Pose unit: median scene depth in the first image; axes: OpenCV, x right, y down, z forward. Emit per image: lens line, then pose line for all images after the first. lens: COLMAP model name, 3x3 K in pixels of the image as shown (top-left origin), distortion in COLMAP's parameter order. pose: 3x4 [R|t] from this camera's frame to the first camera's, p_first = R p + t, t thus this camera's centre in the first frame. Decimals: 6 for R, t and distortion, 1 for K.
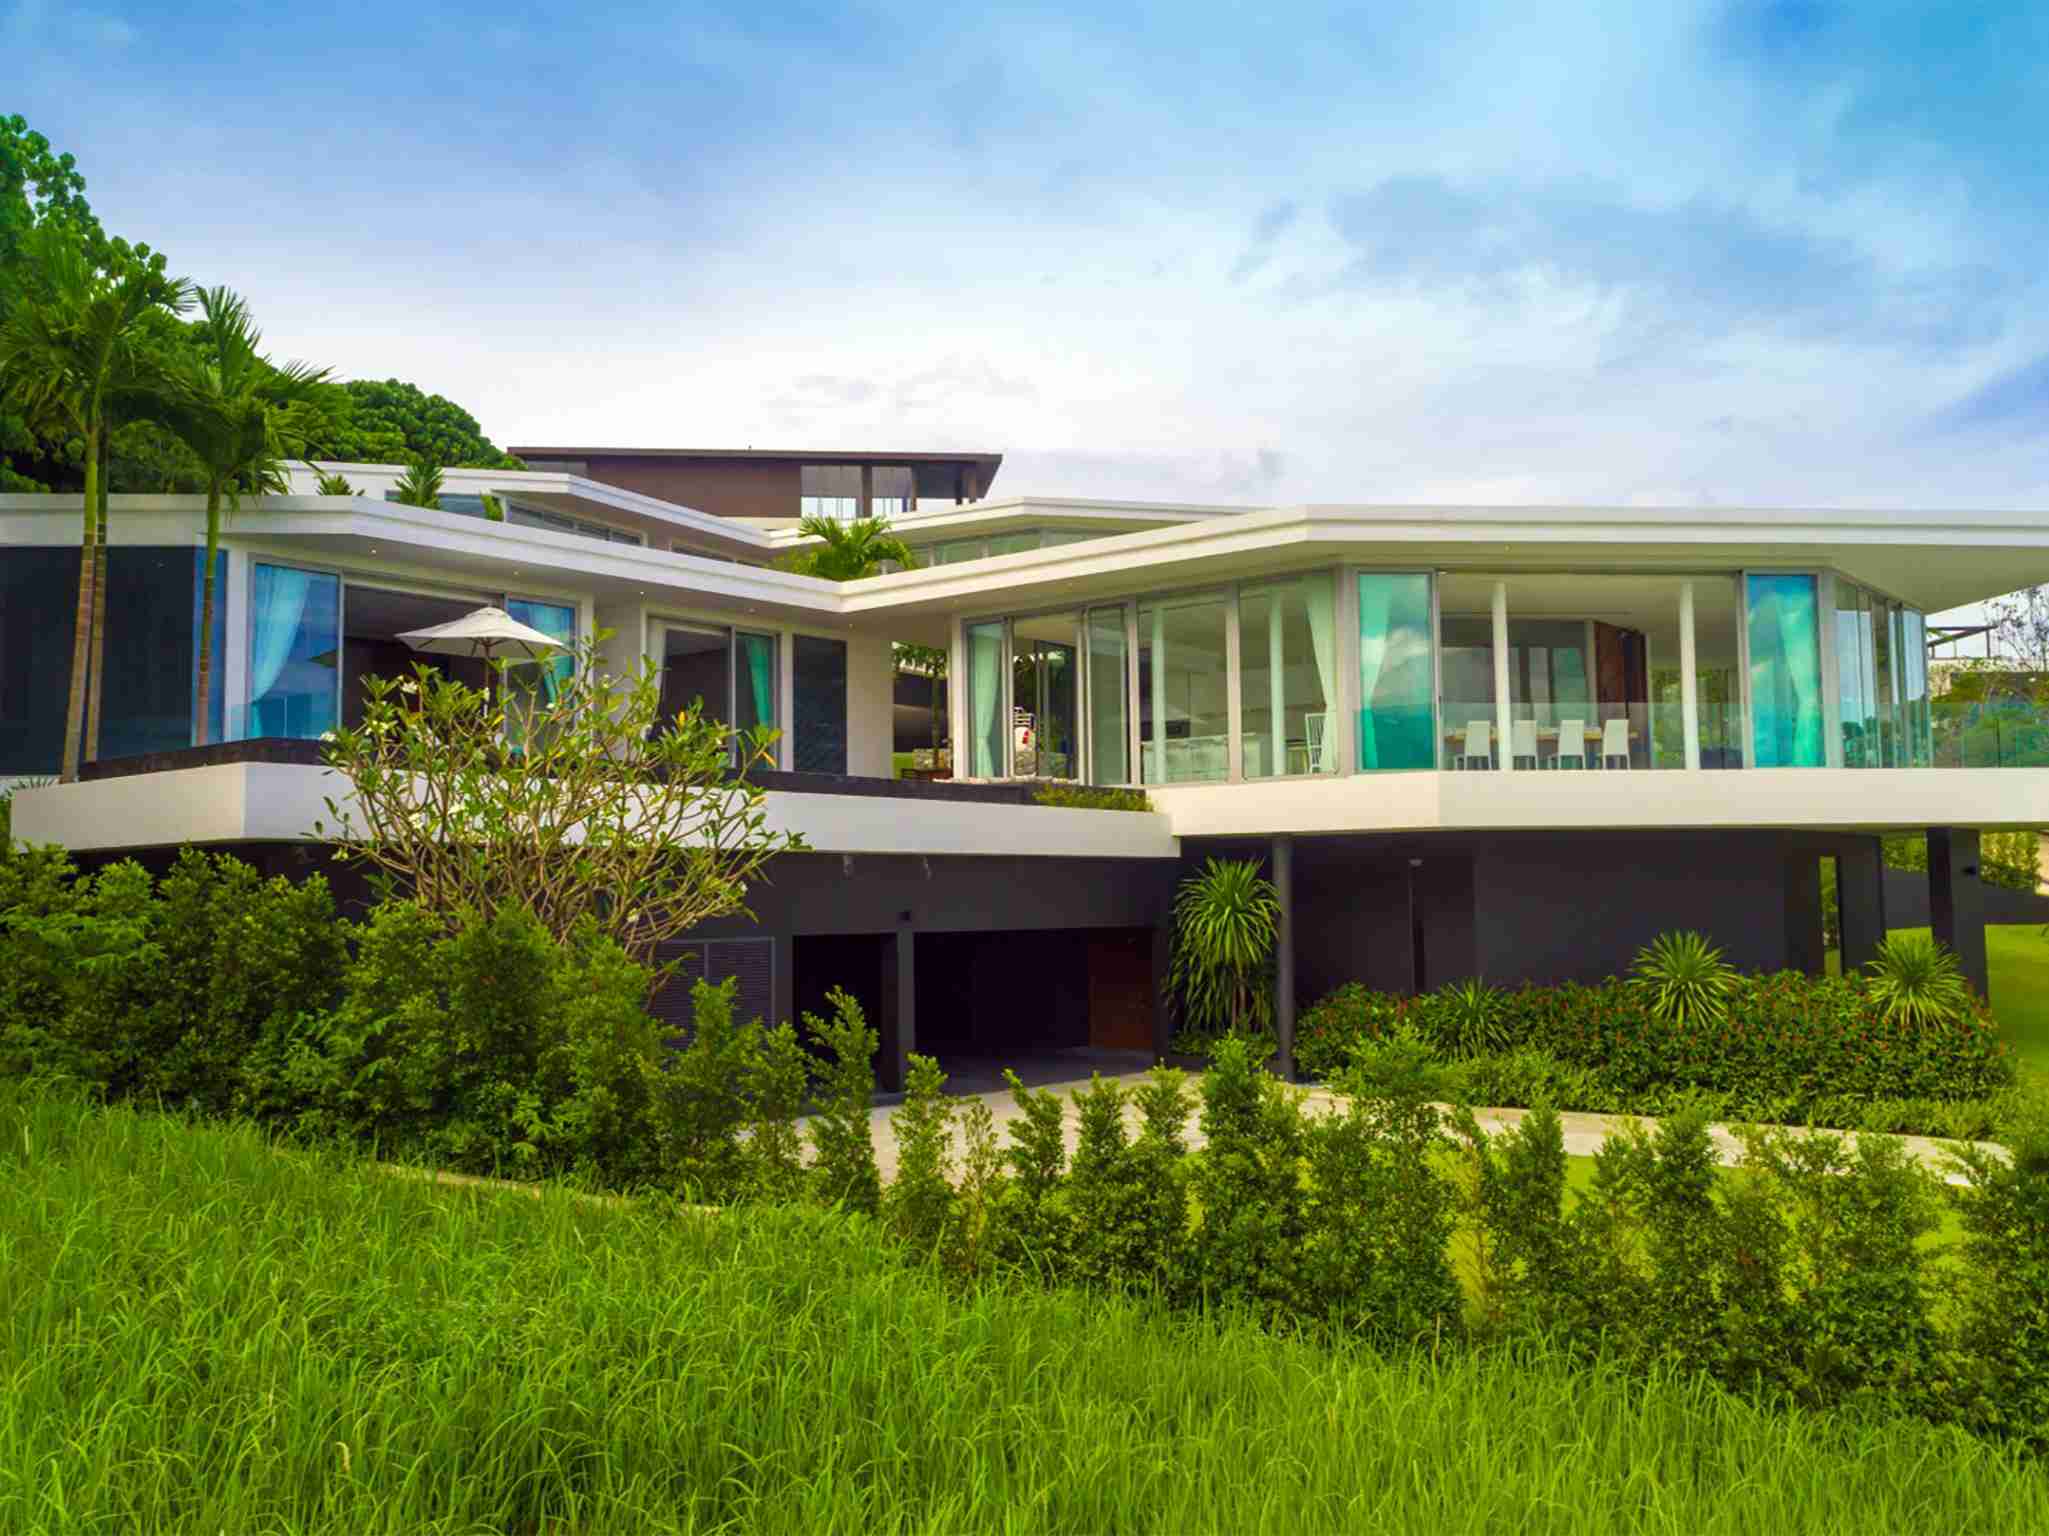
lens RADIAL K [[1761.3, 0, 1052.6], [0, 1761.3, 768.8], [0, 0, 1]] dist [-0.019446, 0.005870]
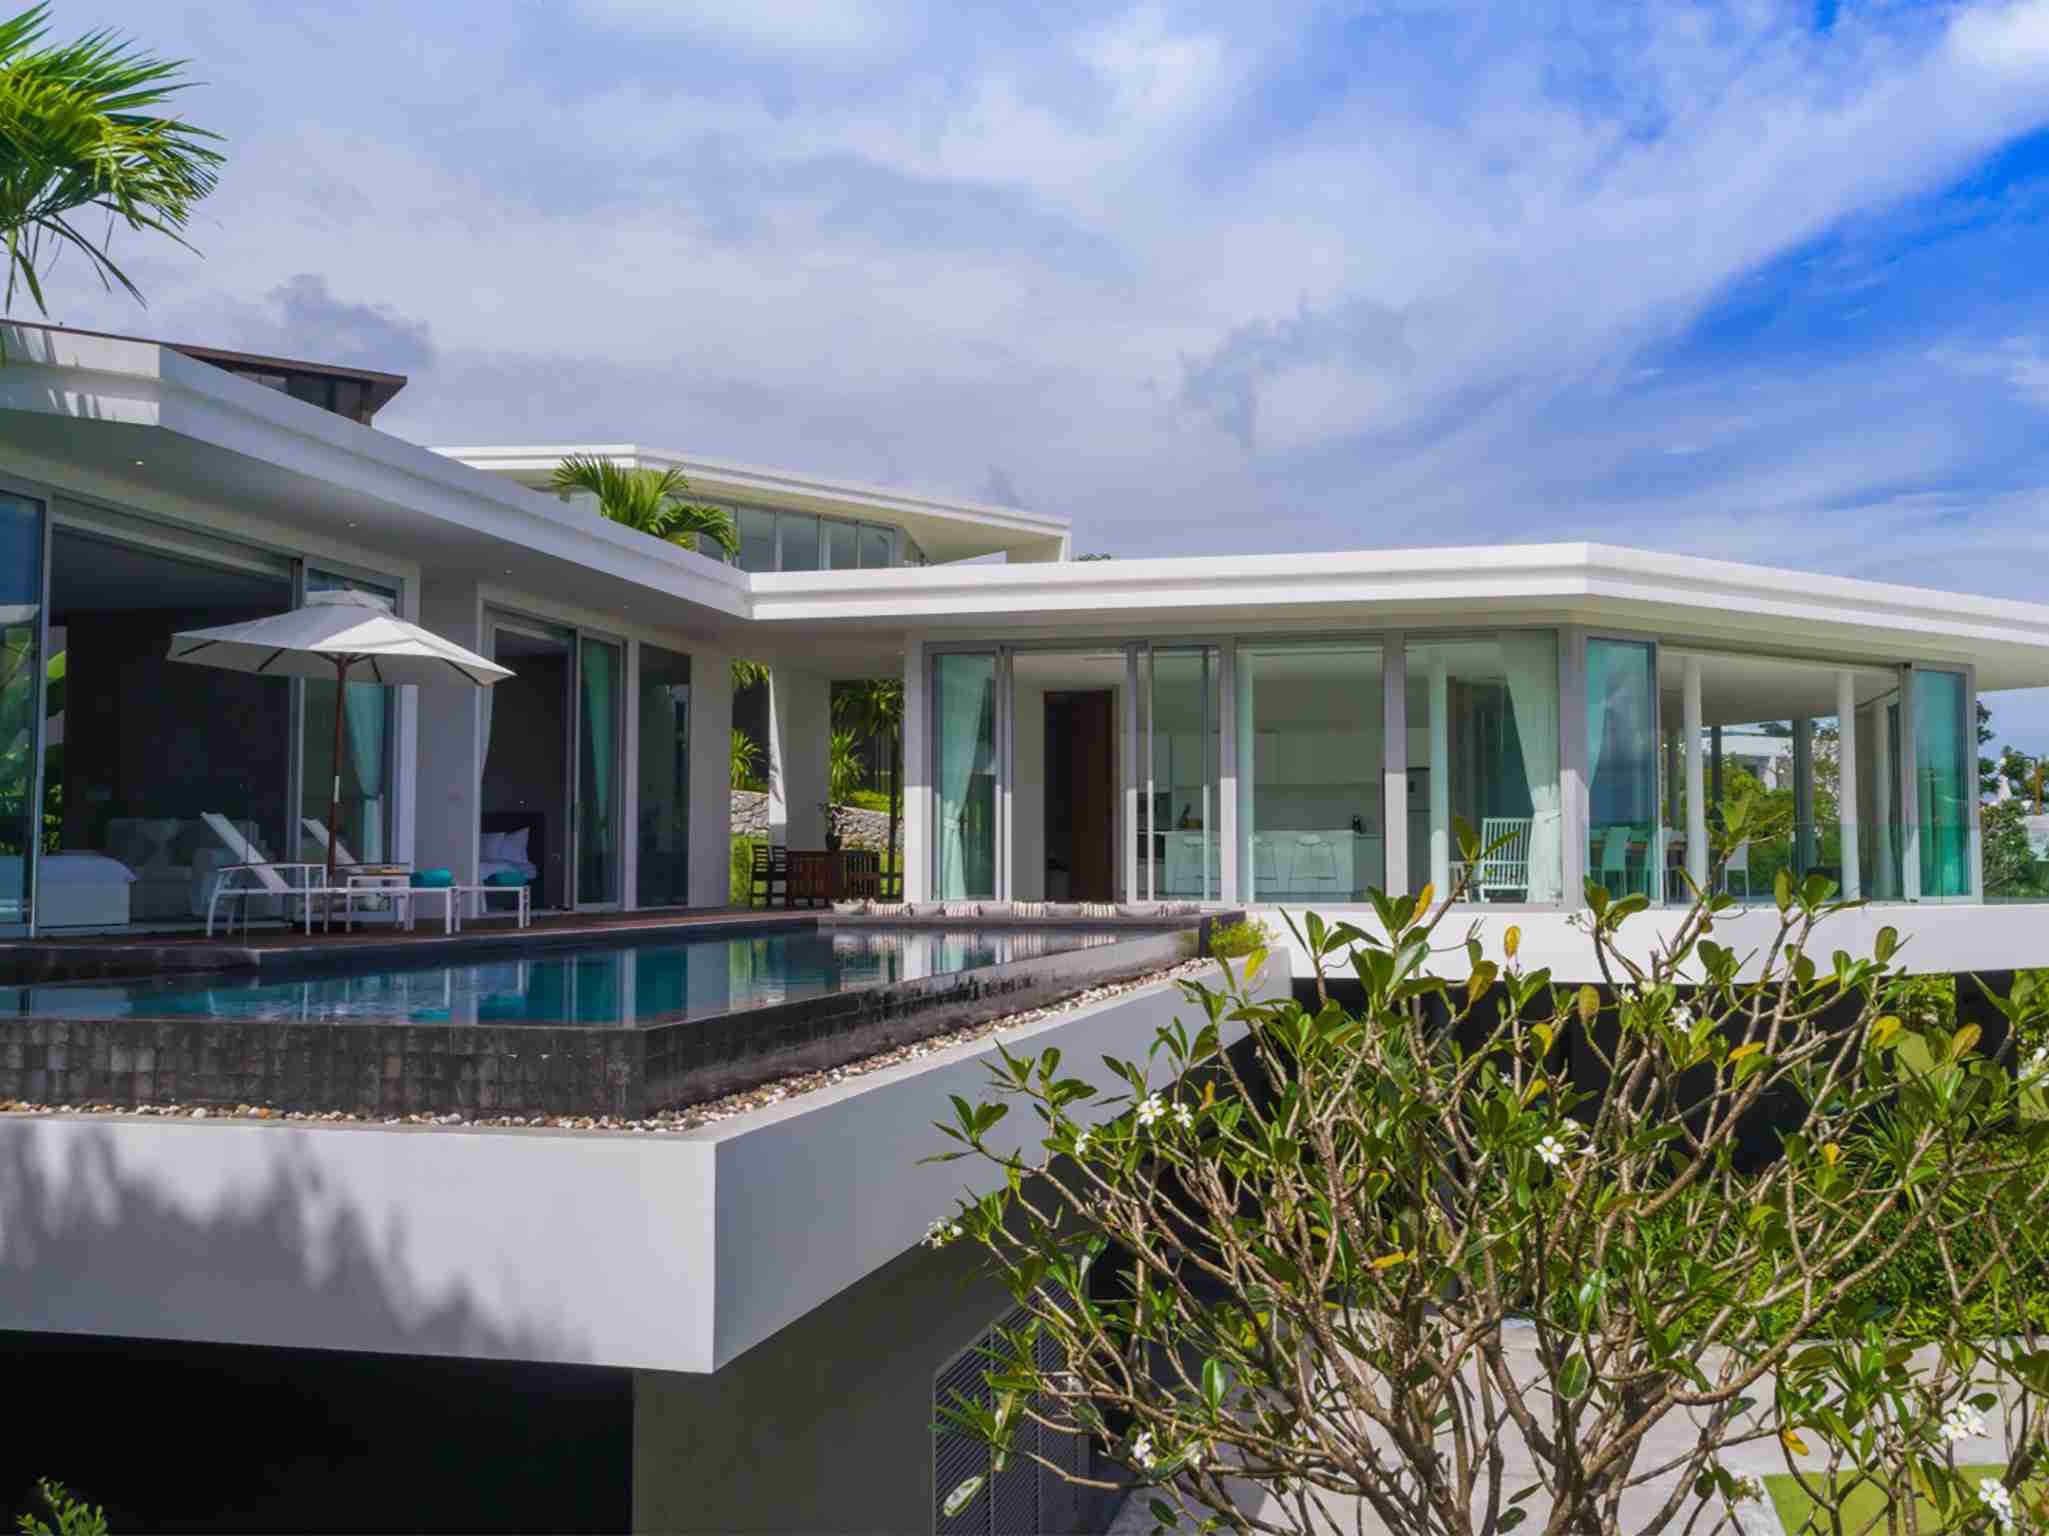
lens RADIAL K [[1745.7, 0, 1073.0], [0, 1745.7, 764.5], [0, 0, 1]] dist [-0.017608, -0.002689]
pose [[0.899793, 0.038195, 0.434642, -0.356680], [-0.045792, 0.998926, 0.007015, -0.054850], [-0.433908, -0.026215, 0.900576, 0.439366]]
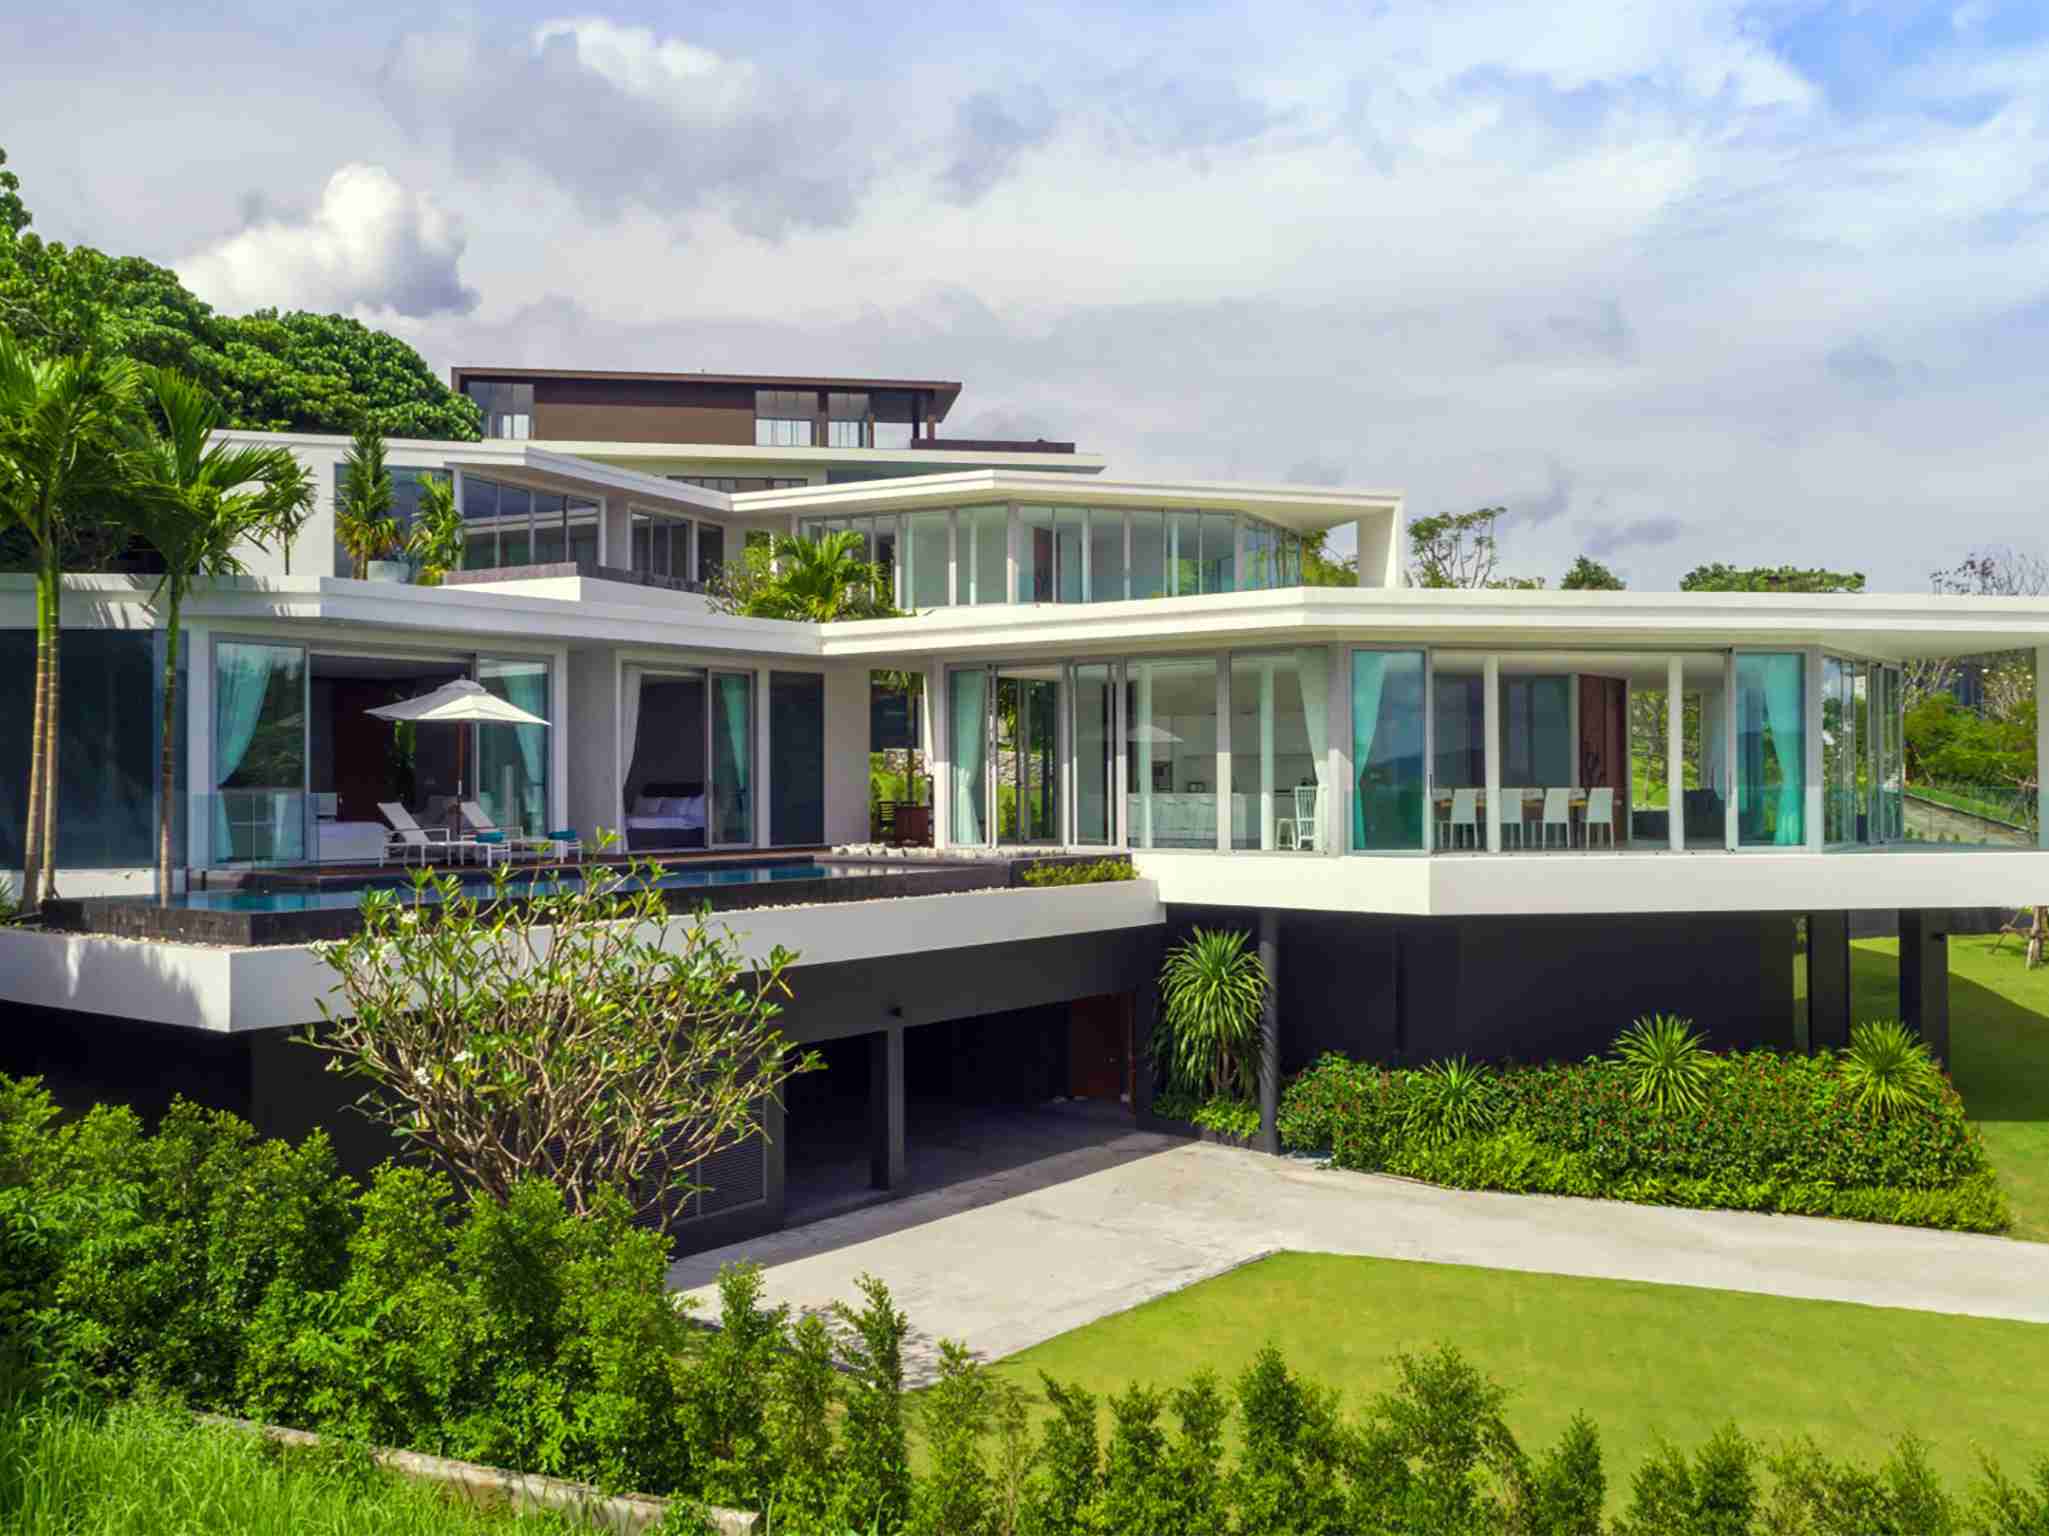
lens RADIAL K [[1745.7, 0, 1073.0], [0, 1745.7, 764.5], [0, 0, 1]] dist [-0.017608, -0.002689]
pose [[0.998952, 0.008483, 0.044971, -0.027816], [-0.011524, 0.997633, 0.067796, -0.116752], [-0.044289, -0.068244, 0.996685, 0.025242]]
